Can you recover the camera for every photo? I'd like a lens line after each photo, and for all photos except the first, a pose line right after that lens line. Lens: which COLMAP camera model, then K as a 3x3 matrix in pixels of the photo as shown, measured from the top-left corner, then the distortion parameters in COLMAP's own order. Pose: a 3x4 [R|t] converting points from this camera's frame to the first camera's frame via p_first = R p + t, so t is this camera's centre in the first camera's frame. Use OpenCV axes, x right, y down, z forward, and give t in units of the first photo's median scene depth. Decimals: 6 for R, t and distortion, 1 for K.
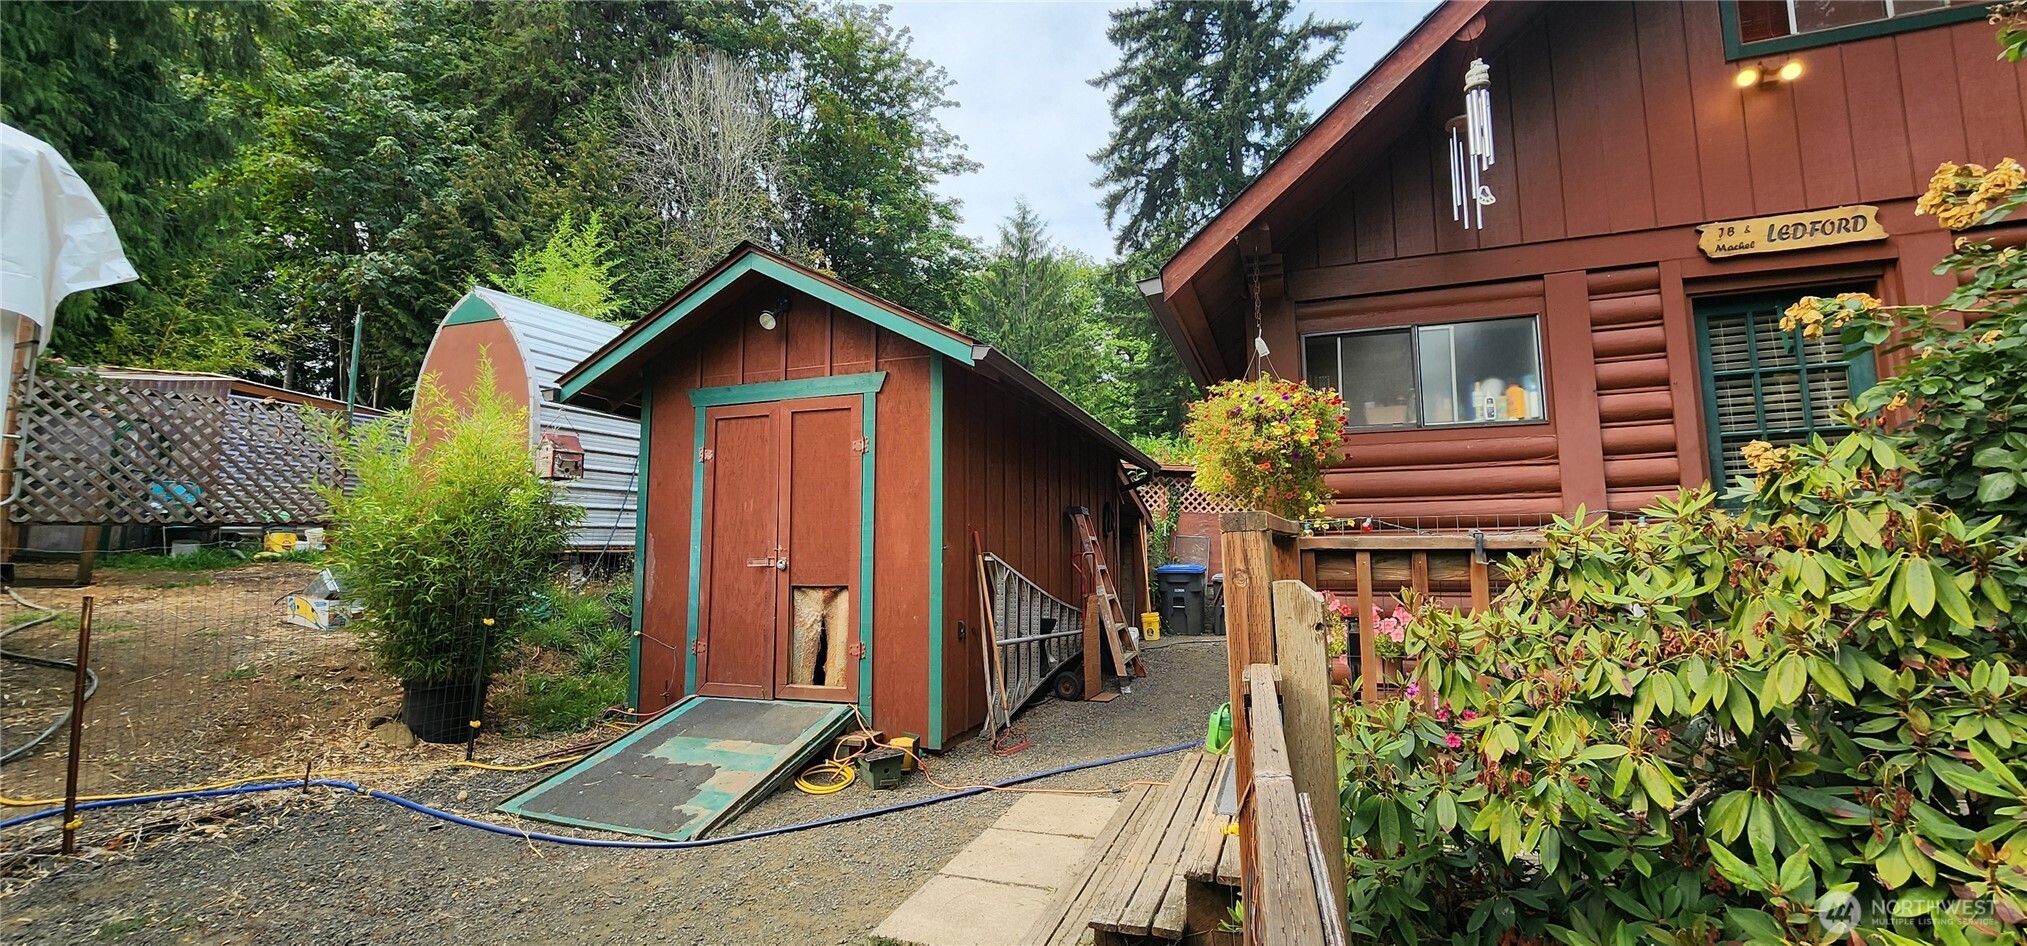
lens RADIAL K [[827.3, 0, 1012.0], [0, 827.3, 464.2], [0, 0, 1]] dist [0.000257, 0.000676]
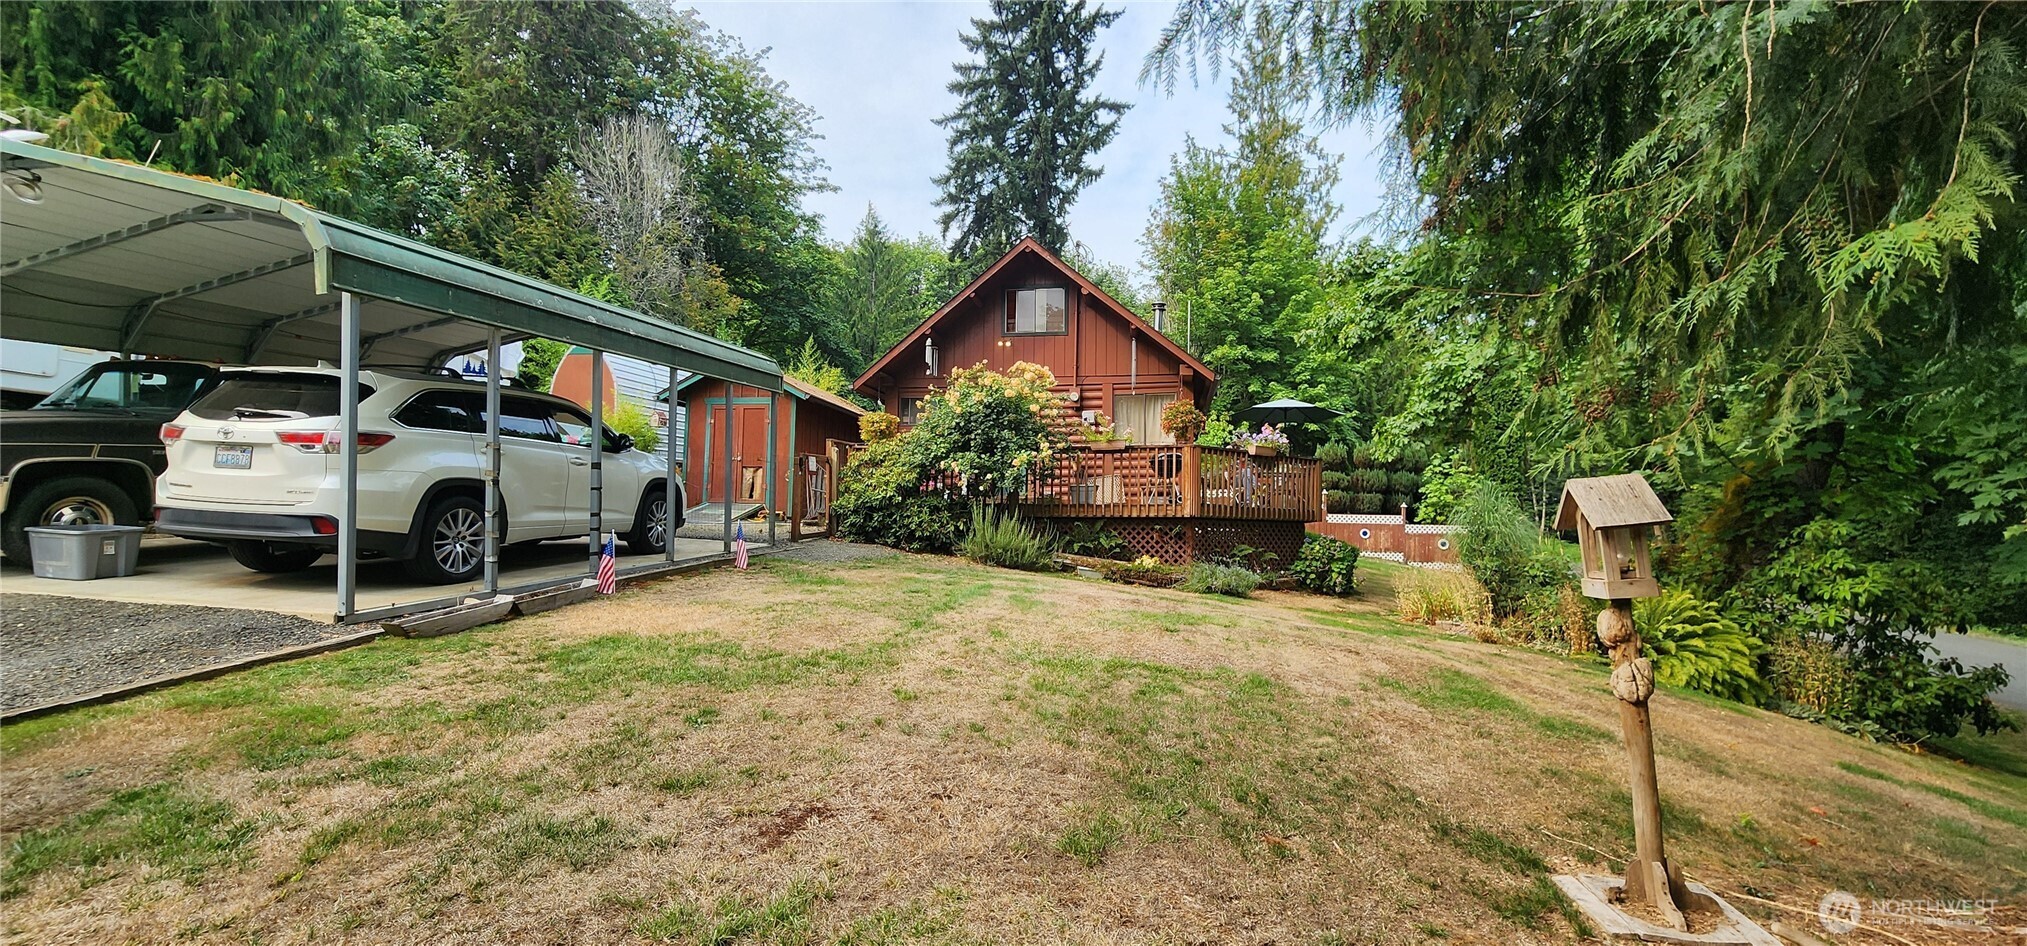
lens RADIAL K [[827.3, 0, 1012.6], [0, 827.3, 480.3], [0, 0, 1]] dist [0.000257, 0.000676]
pose [[0.986049, 0.037011, 0.162286, 0.031163], [-0.047990, 0.996778, 0.064262, -0.006363], [-0.159385, -0.071154, 0.984649, -0.304113]]
